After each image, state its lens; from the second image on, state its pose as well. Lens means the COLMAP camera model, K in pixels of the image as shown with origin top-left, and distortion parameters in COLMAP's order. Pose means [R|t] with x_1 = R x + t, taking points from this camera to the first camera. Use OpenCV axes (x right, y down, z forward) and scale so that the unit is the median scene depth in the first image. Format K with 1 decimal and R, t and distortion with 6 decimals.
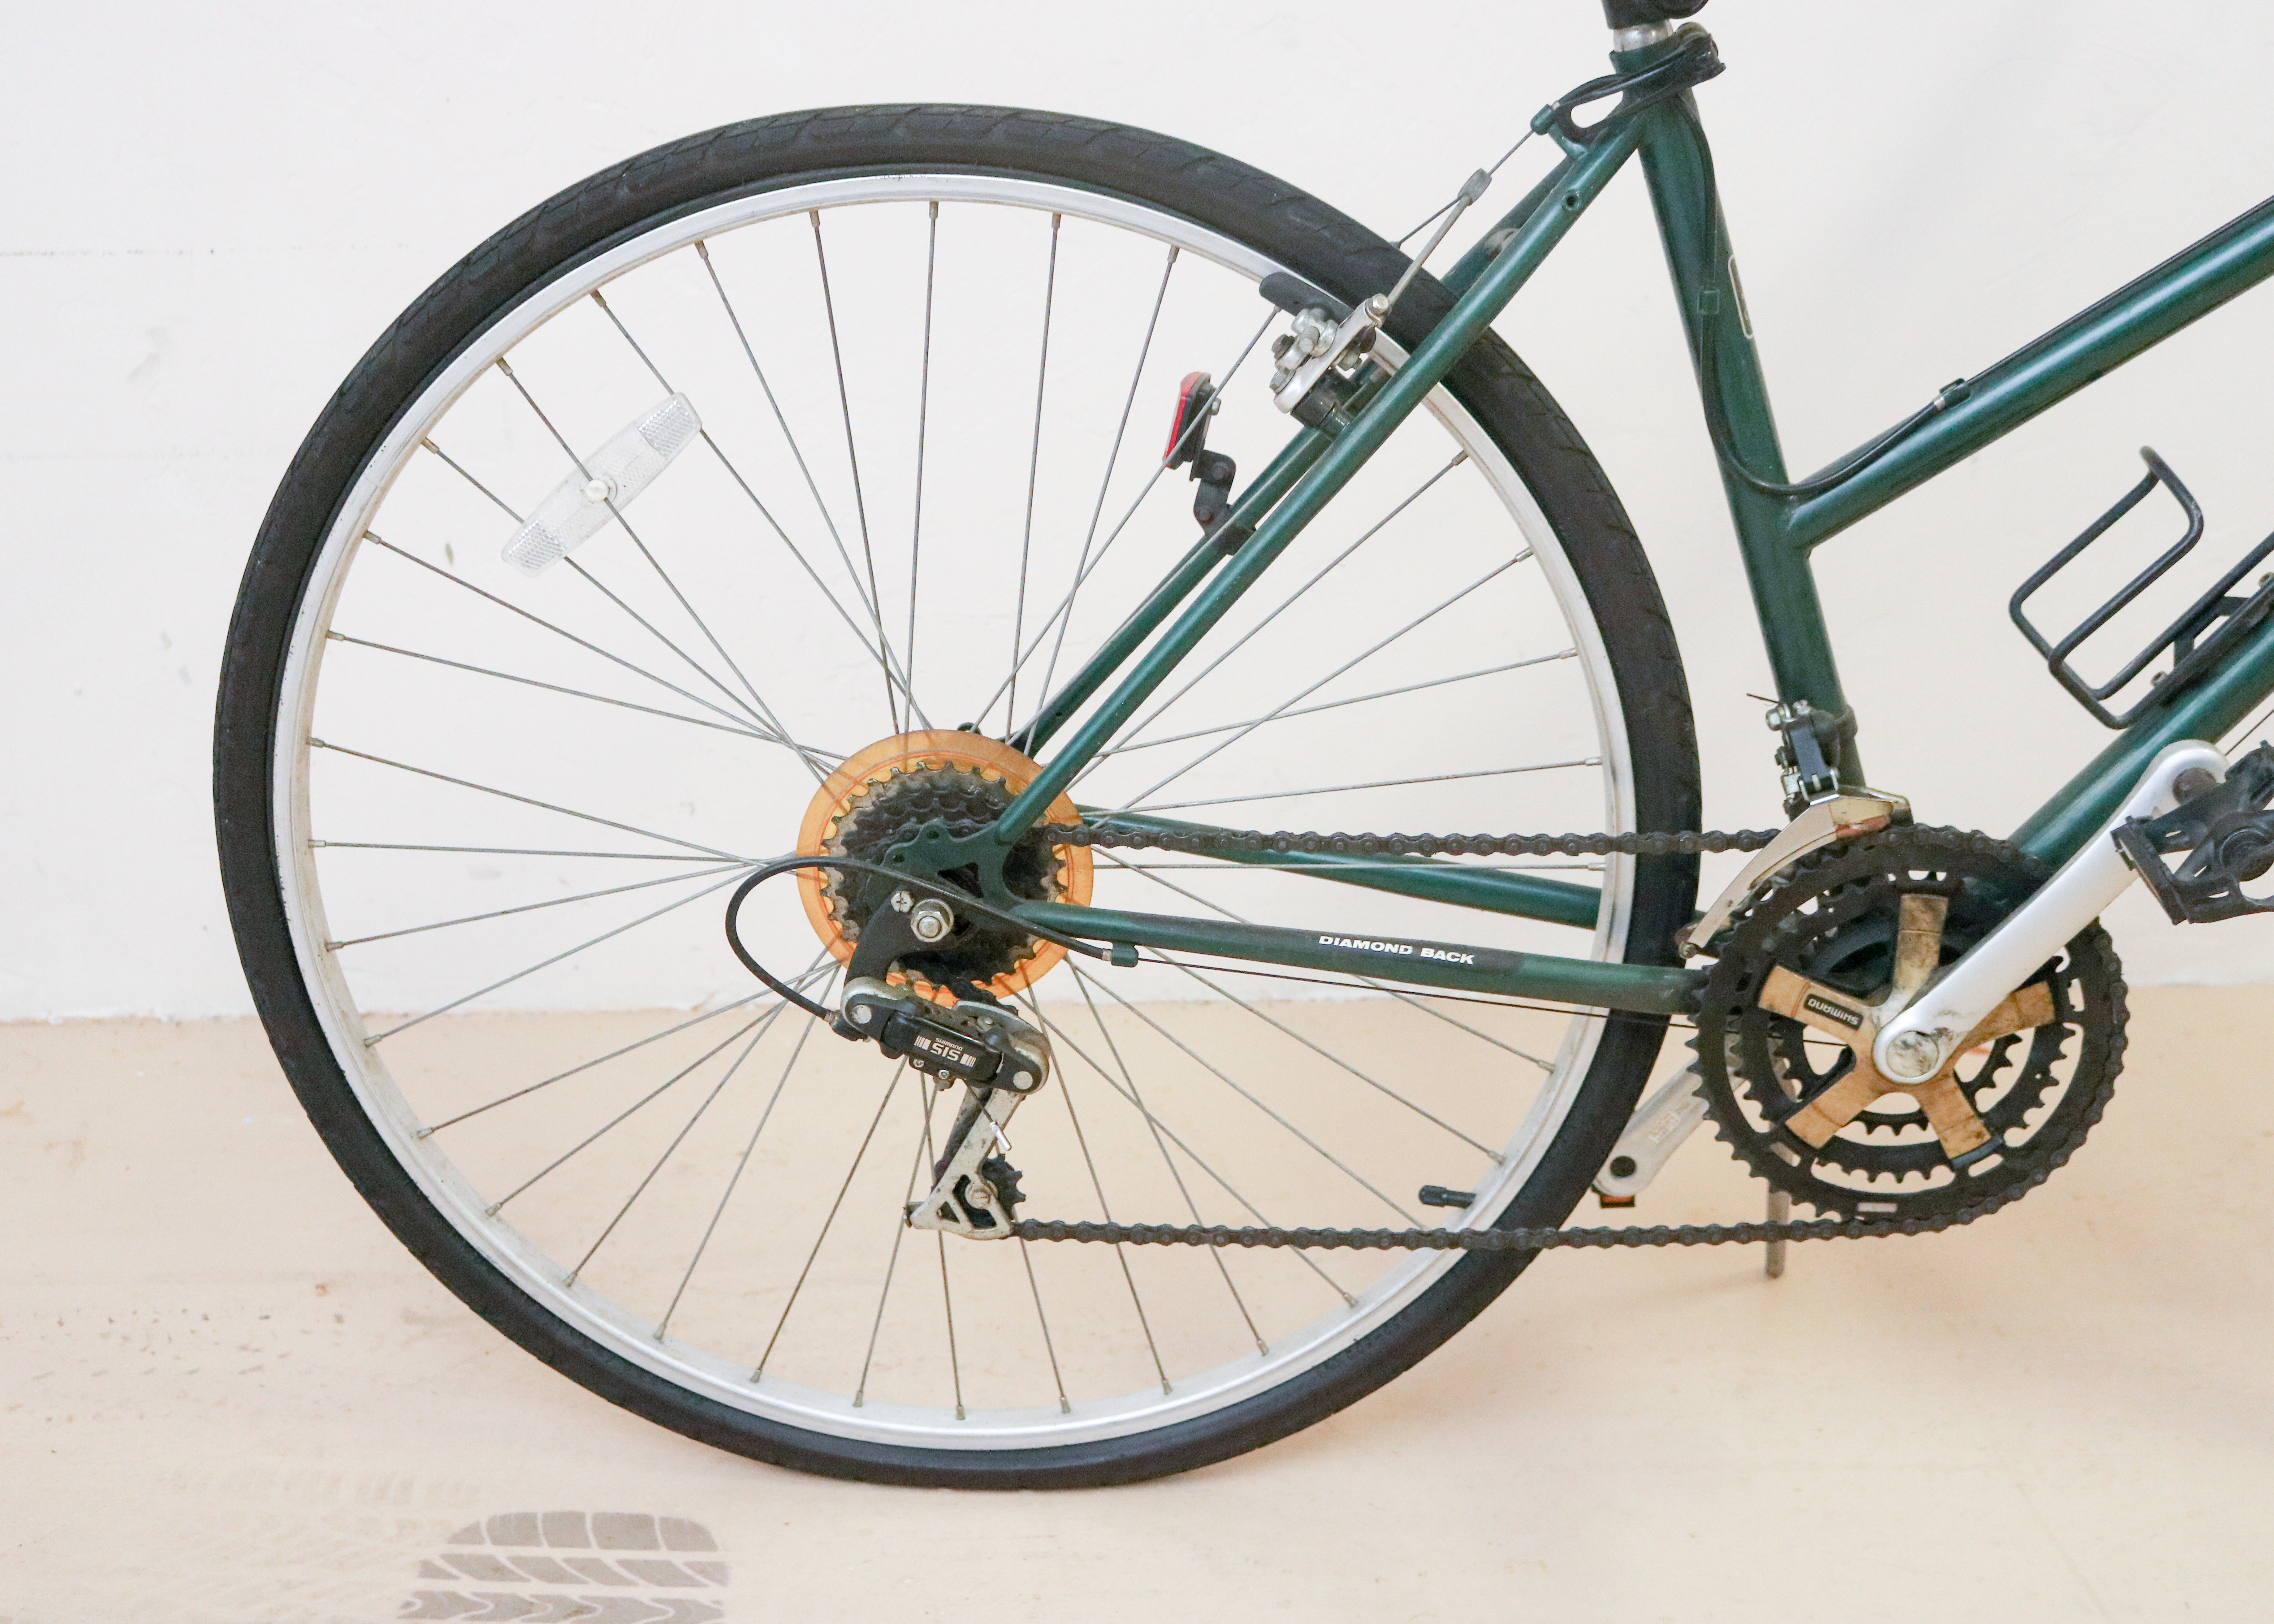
lens RADIAL K [[3148.9, 0, 1137.4], [0, 3148.9, 852.2], [0, 0, 1]] dist [-0.018448, 0.047608]
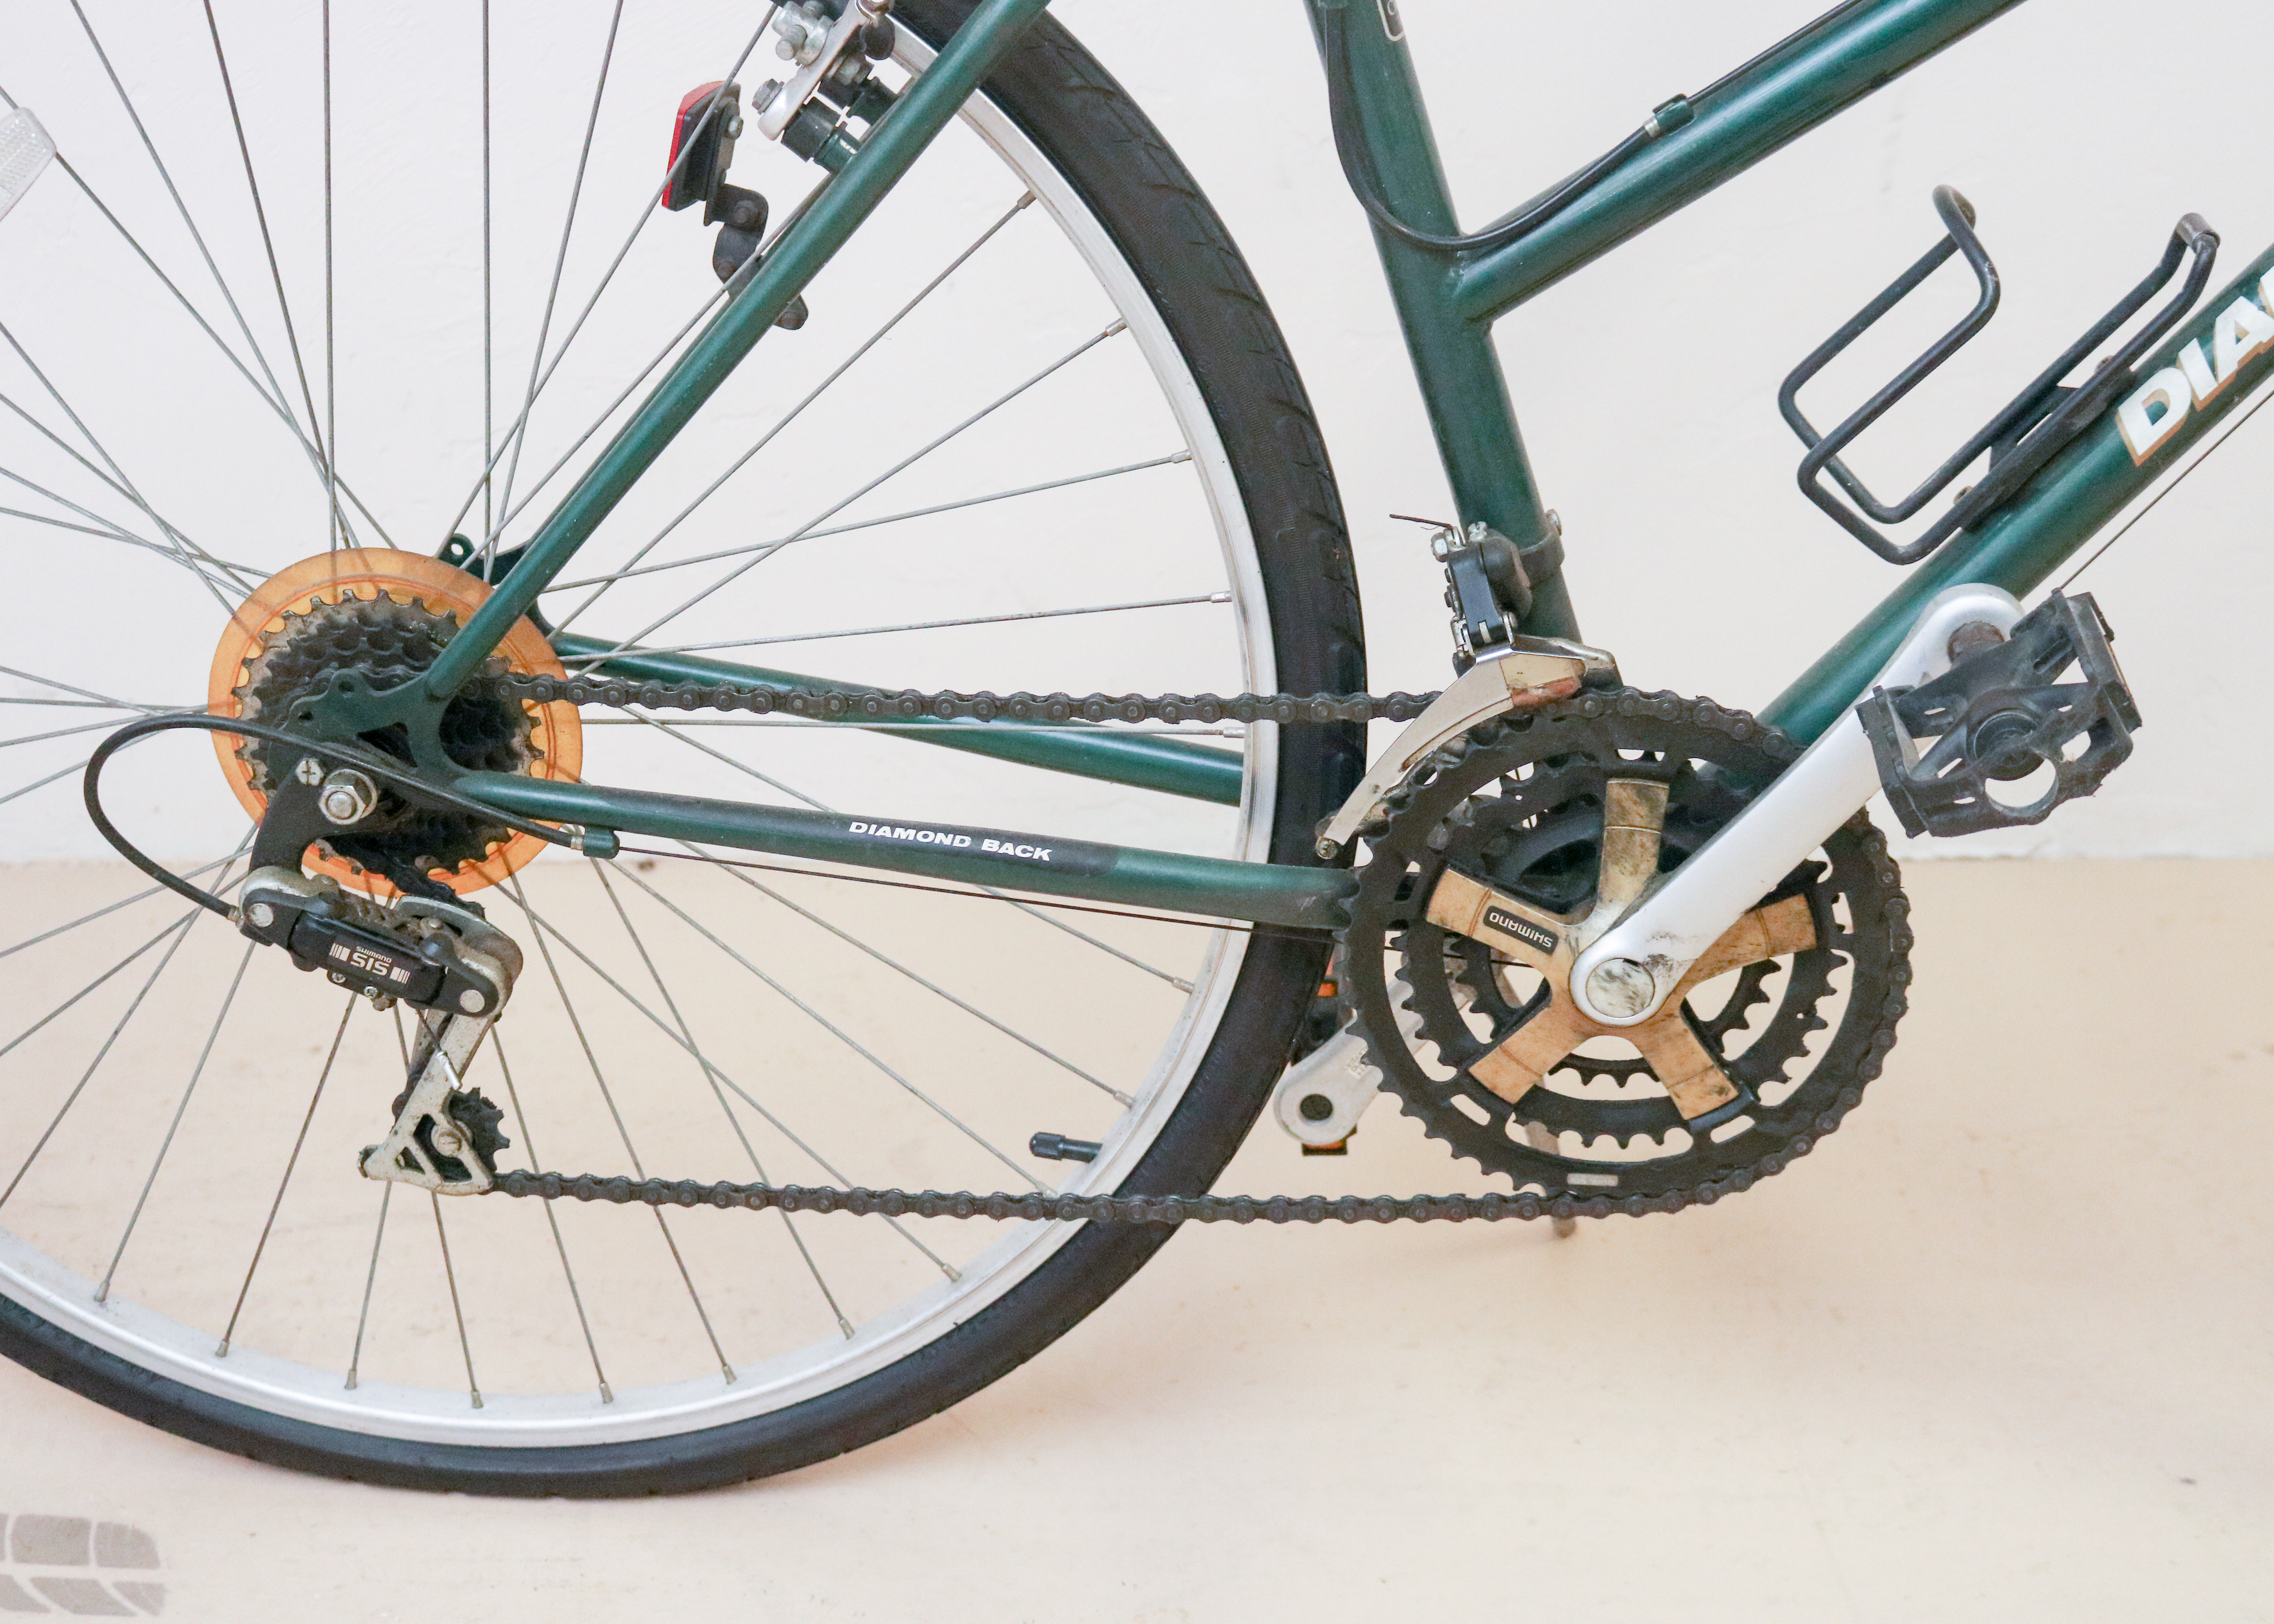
lens RADIAL K [[3557.2, 0, 1137.0], [0, 3557.2, 812.0], [0, 0, 1]] dist [-0.001229, 0.120715]
pose [[0.998237, 0.013870, -0.057707, 0.174597], [-0.010344, 0.998086, 0.060967, -0.029114], [0.058442, -0.060263, 0.996470, 0.132592]]
